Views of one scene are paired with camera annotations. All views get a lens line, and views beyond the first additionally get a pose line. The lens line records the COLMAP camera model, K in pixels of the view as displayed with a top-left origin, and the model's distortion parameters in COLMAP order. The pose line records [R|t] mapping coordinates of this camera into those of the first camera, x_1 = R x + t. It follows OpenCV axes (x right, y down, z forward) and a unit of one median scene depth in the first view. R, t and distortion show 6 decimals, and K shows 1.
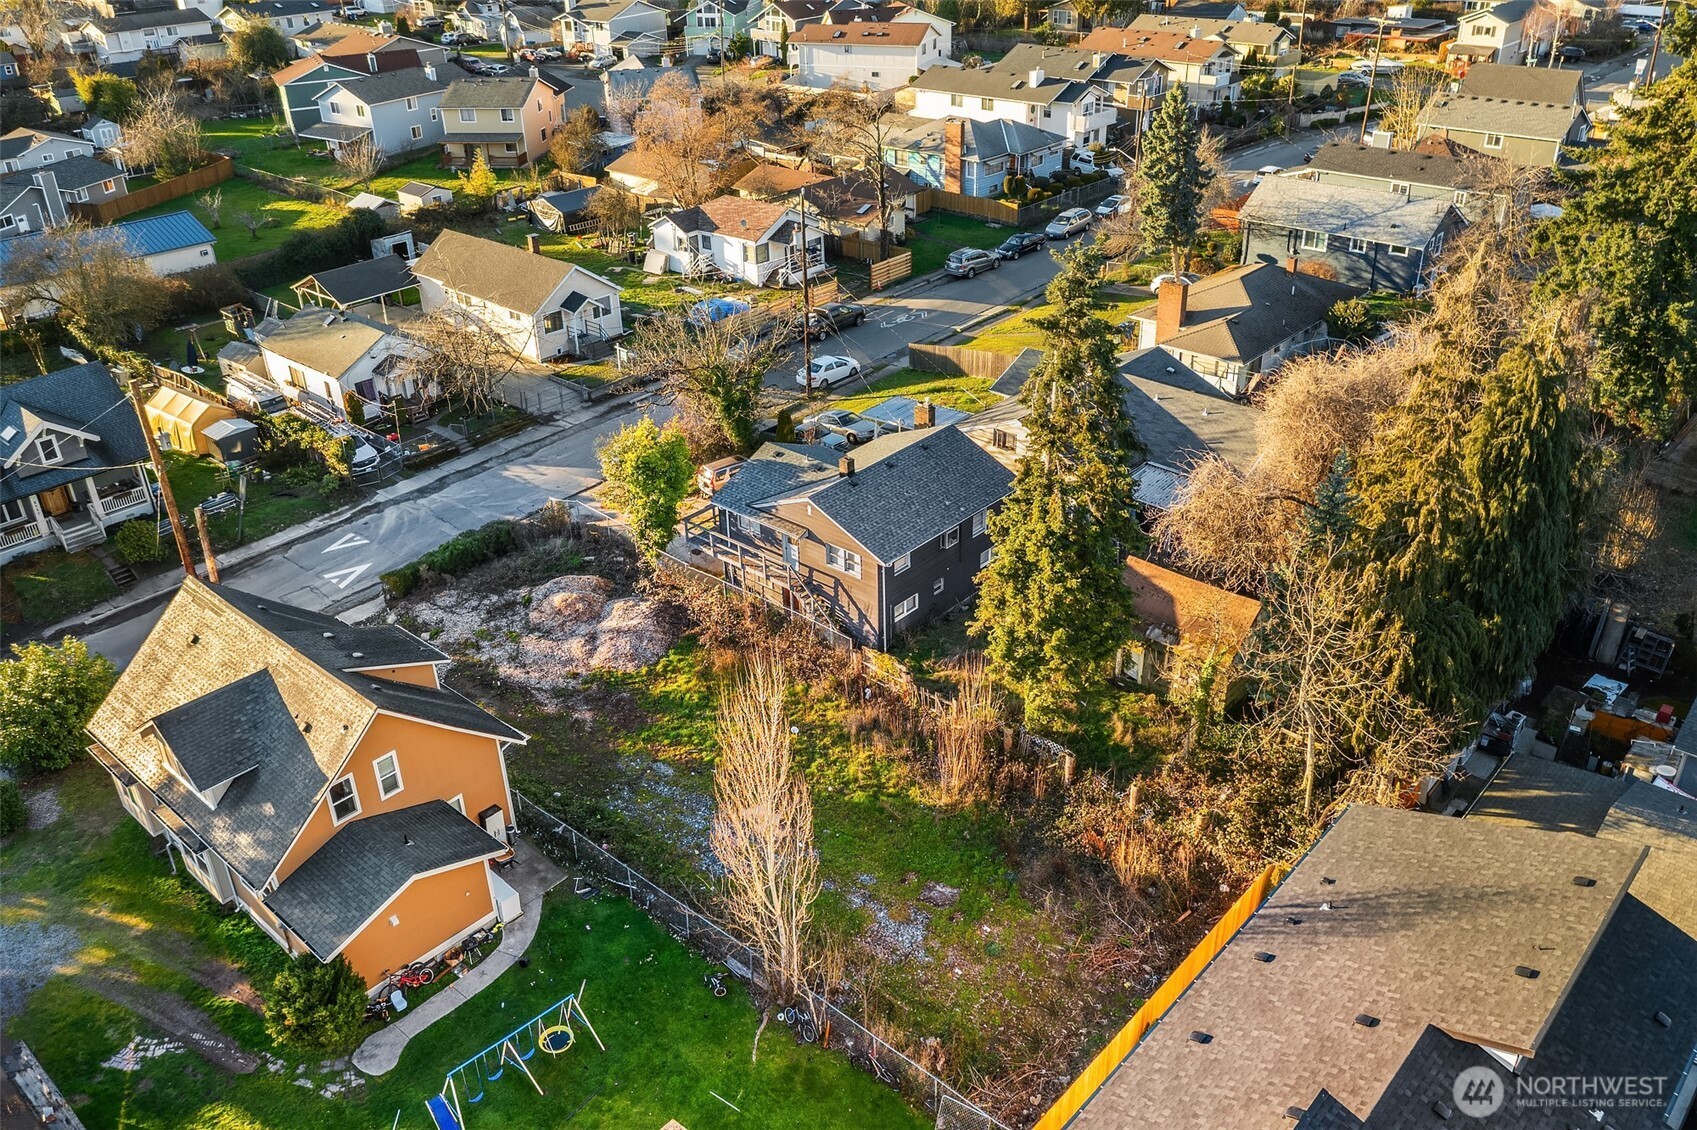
lens RADIAL K [[1396.6, 0, 745.5], [0, 1396.6, 586.2], [0, 0, 1]] dist [-0.009232, -0.002629]
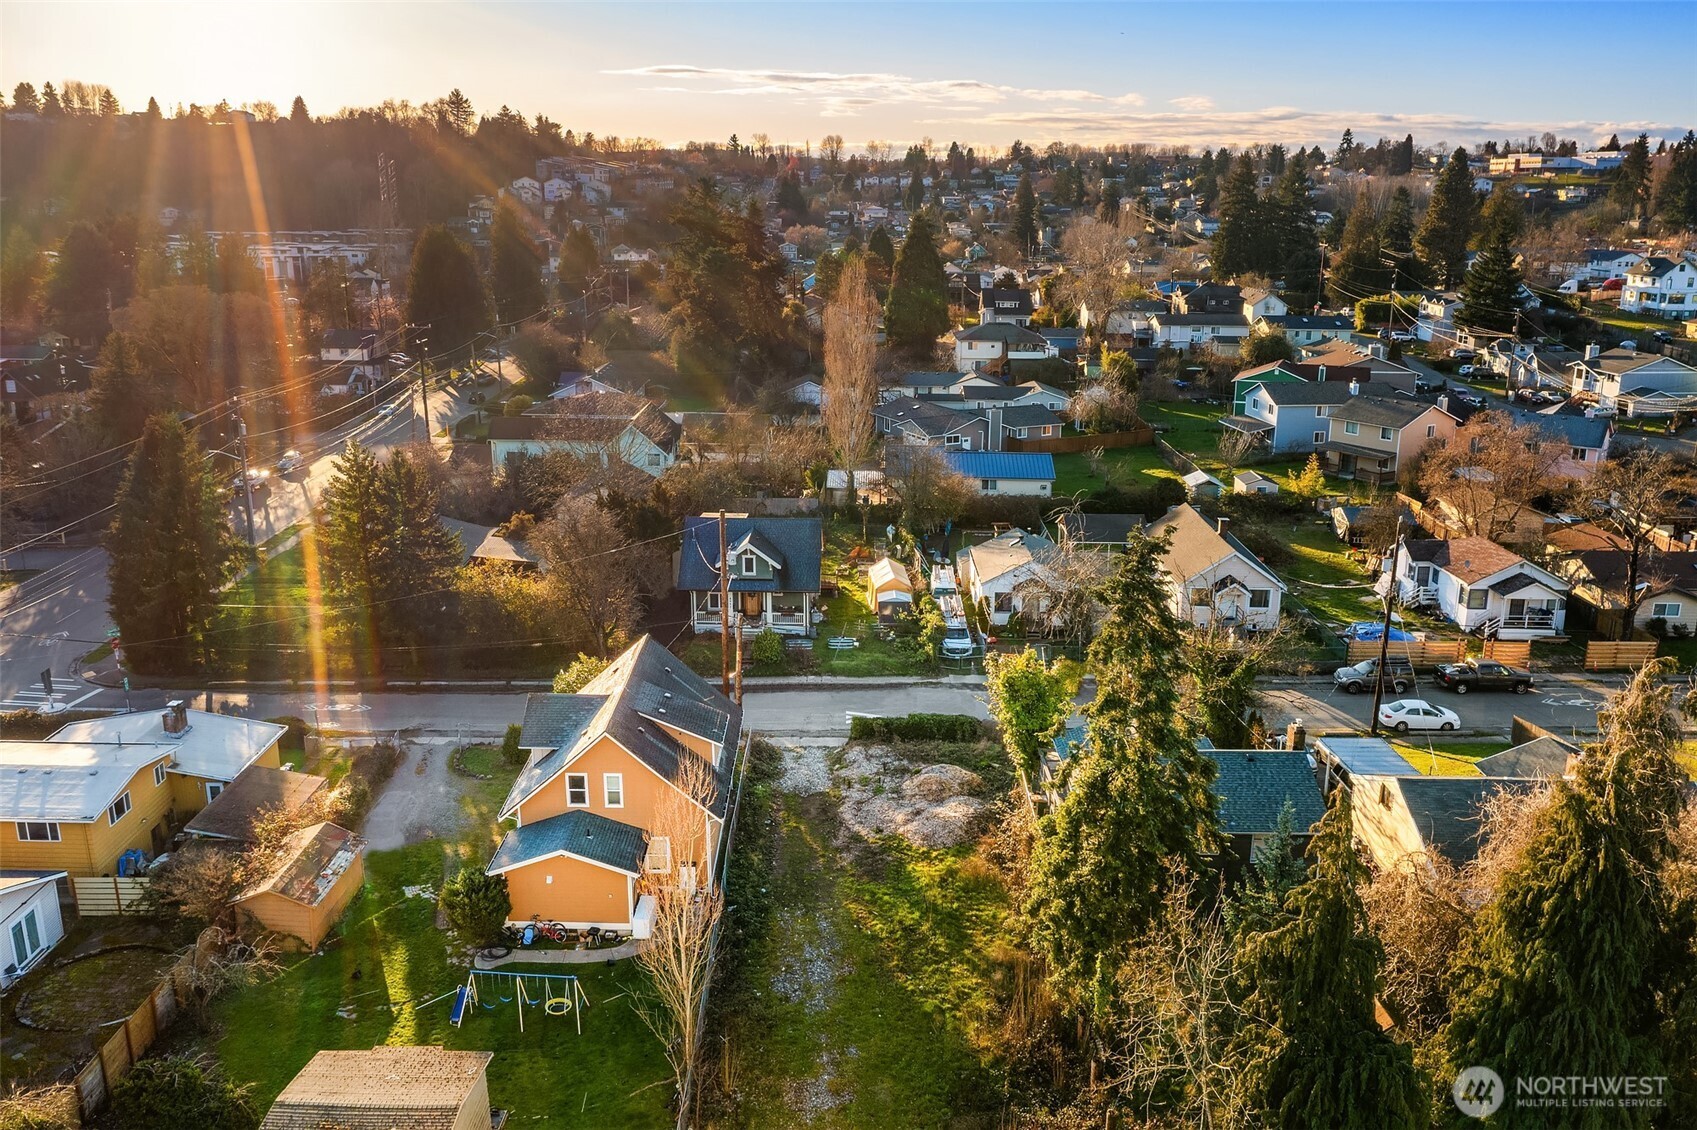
lens RADIAL K [[1364.6, 0, 741.6], [0, 1364.6, 560.0], [0, 0, 1]] dist [-0.002824, -0.001178]
pose [[0.640313, 0.238590, -0.730119, 0.361323], [-0.395850, 0.917087, -0.047473, -0.026838], [0.658256, 0.319415, 0.681669, 0.056415]]
